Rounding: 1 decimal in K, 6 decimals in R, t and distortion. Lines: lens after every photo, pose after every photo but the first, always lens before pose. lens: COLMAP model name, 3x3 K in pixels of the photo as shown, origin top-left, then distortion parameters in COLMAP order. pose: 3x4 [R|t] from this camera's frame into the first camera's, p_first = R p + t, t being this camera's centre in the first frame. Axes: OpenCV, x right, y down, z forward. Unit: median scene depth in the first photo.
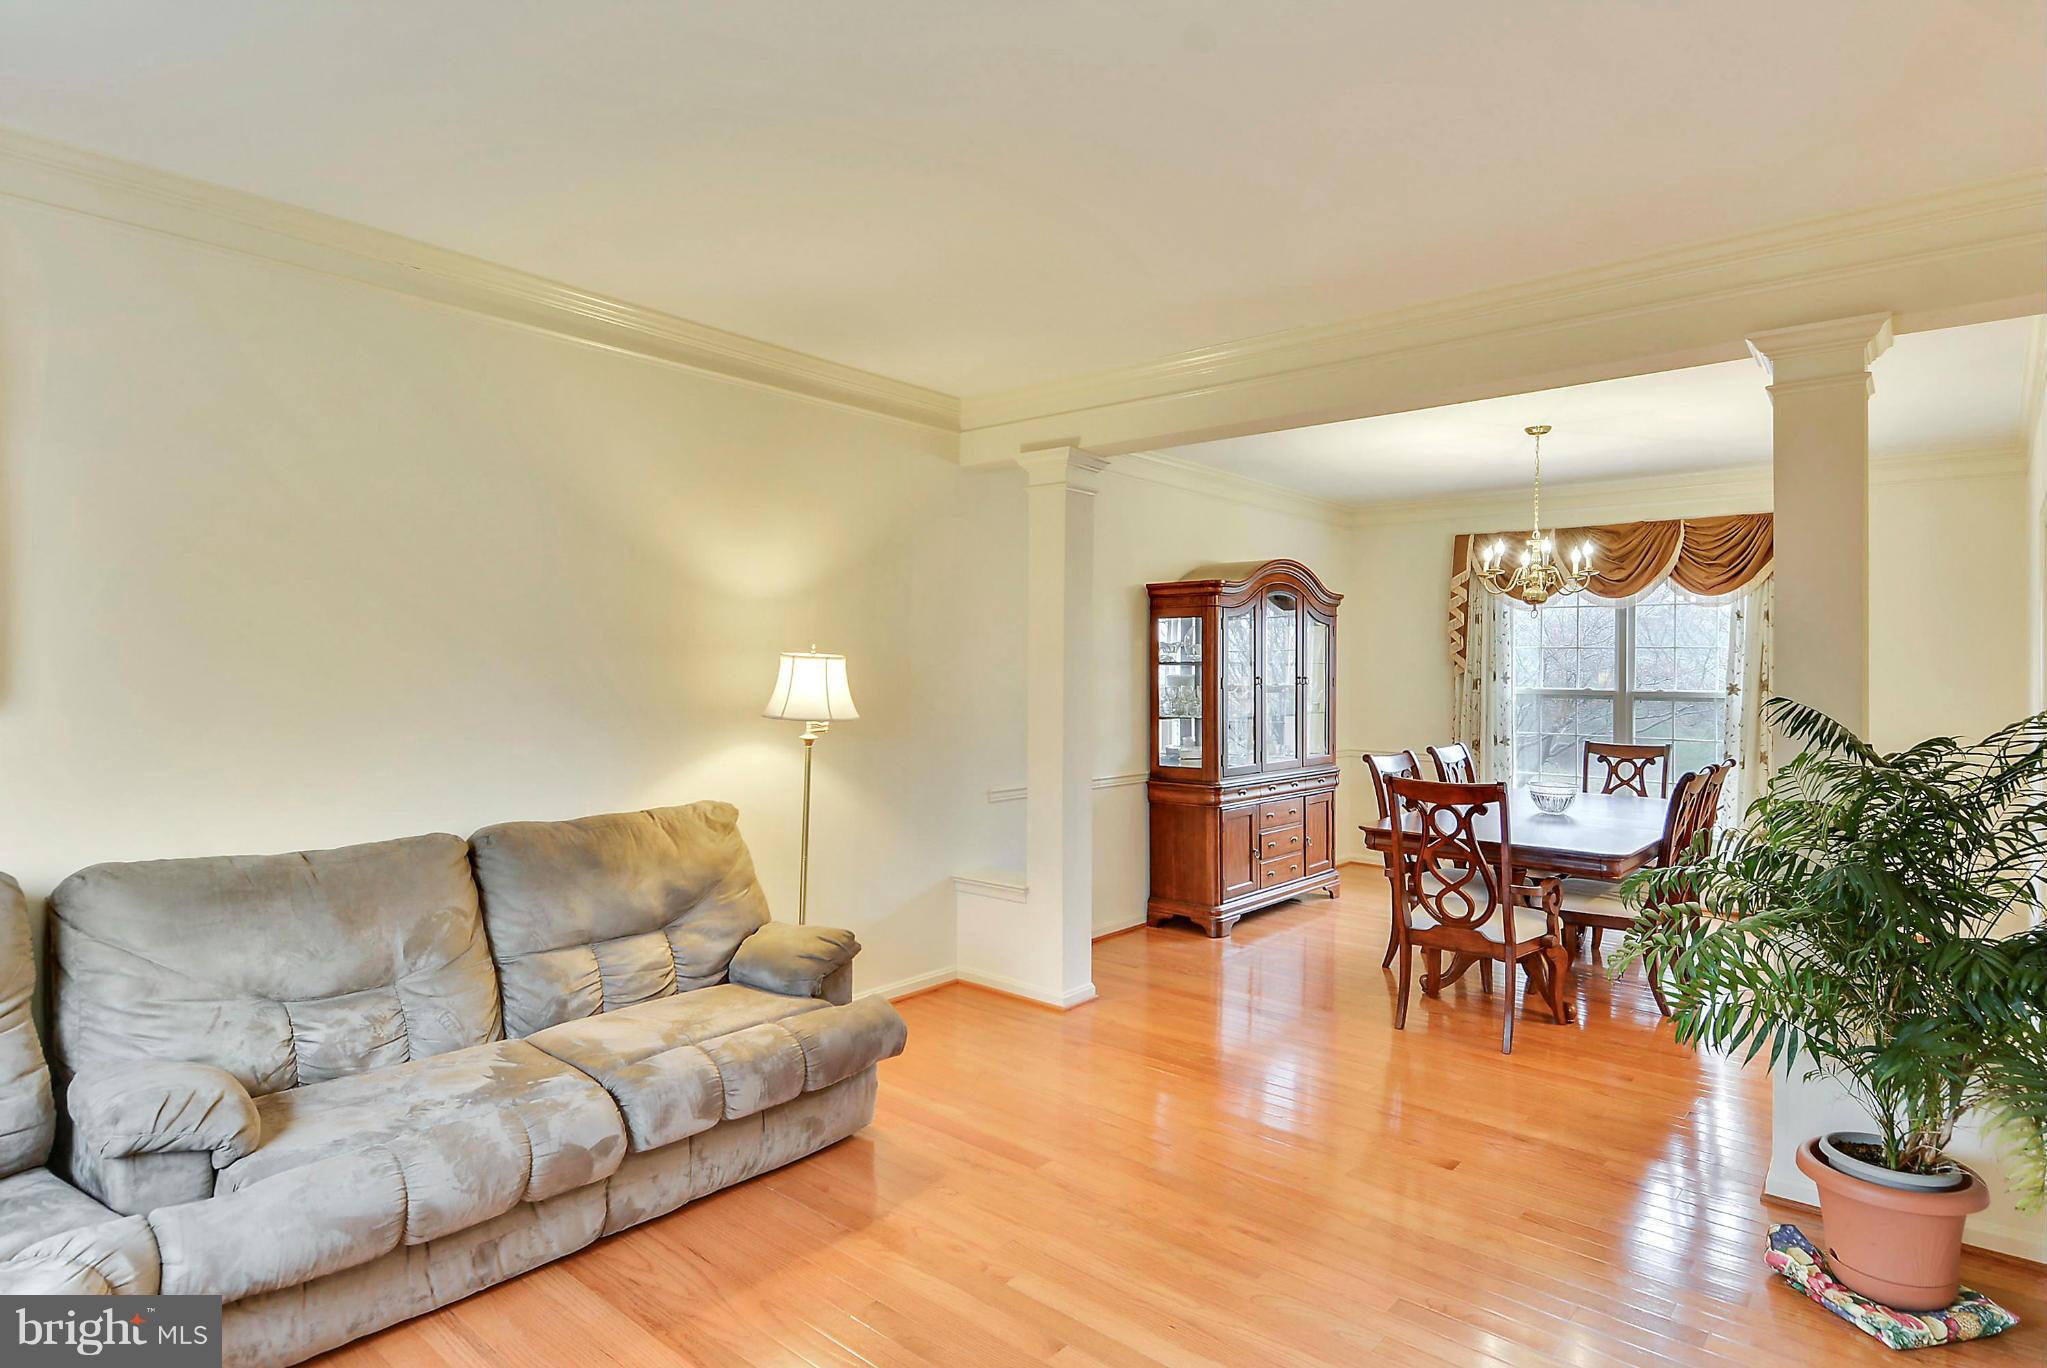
lens RADIAL K [[1061.0, 0, 1026.9], [0, 1061.0, 673.6], [0, 0, 1]] dist [0.021914, -0.001880]
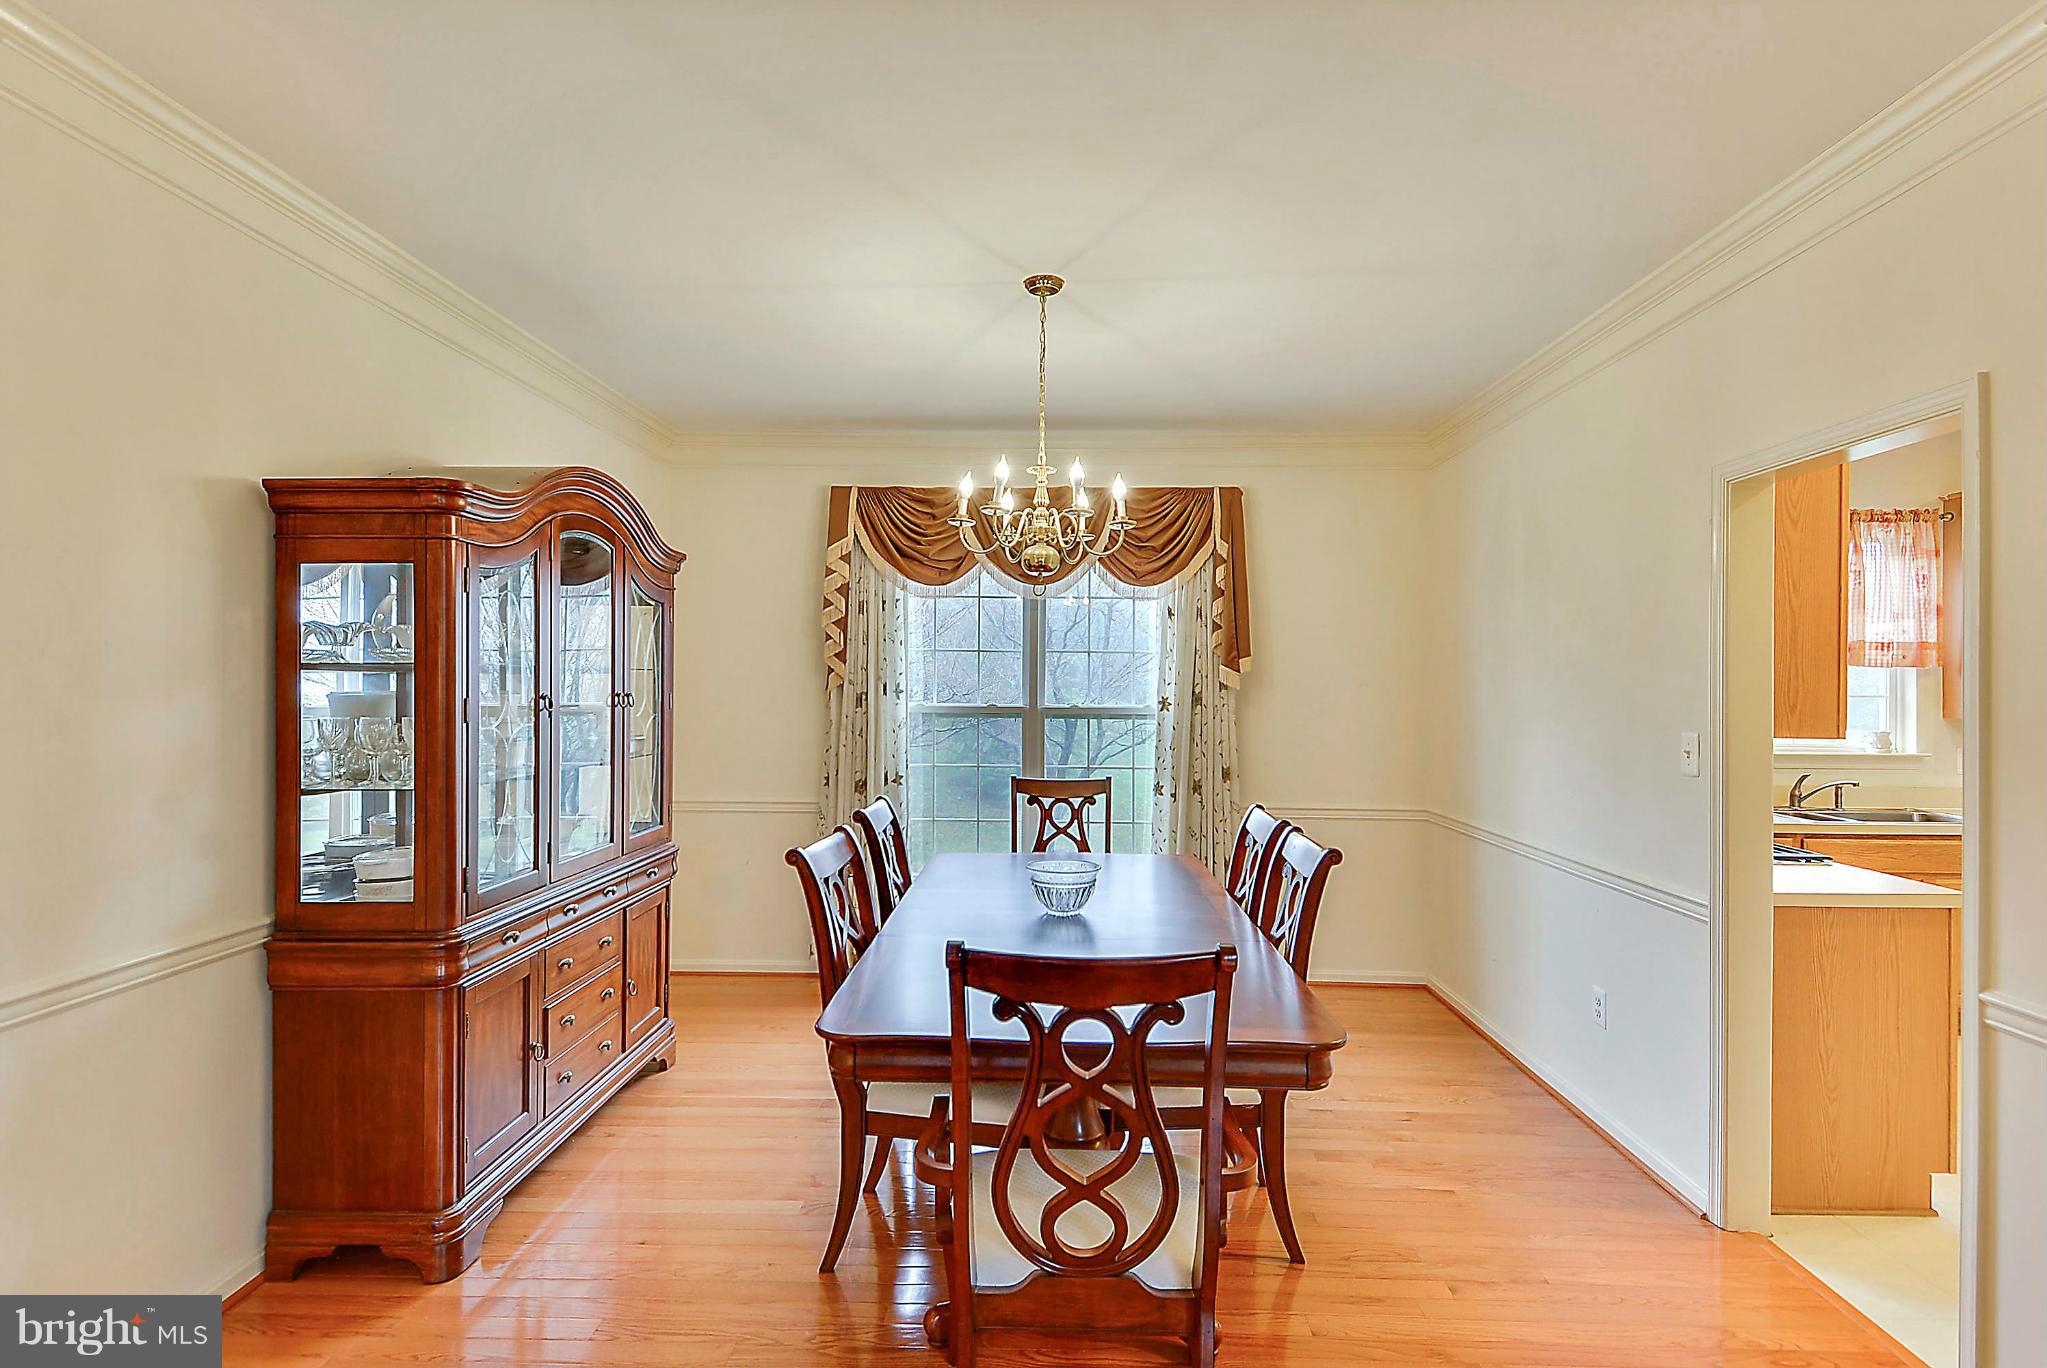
lens RADIAL K [[1061.0, 0, 1027.5], [0, 1061.0, 674.3], [0, 0, 1]] dist [0.021914, -0.001880]
pose [[0.771831, 0.001530, 0.635826, 0.073687], [0.003759, 0.999969, -0.006970, -0.002249], [-0.635816, 0.007770, 0.771801, 0.462280]]
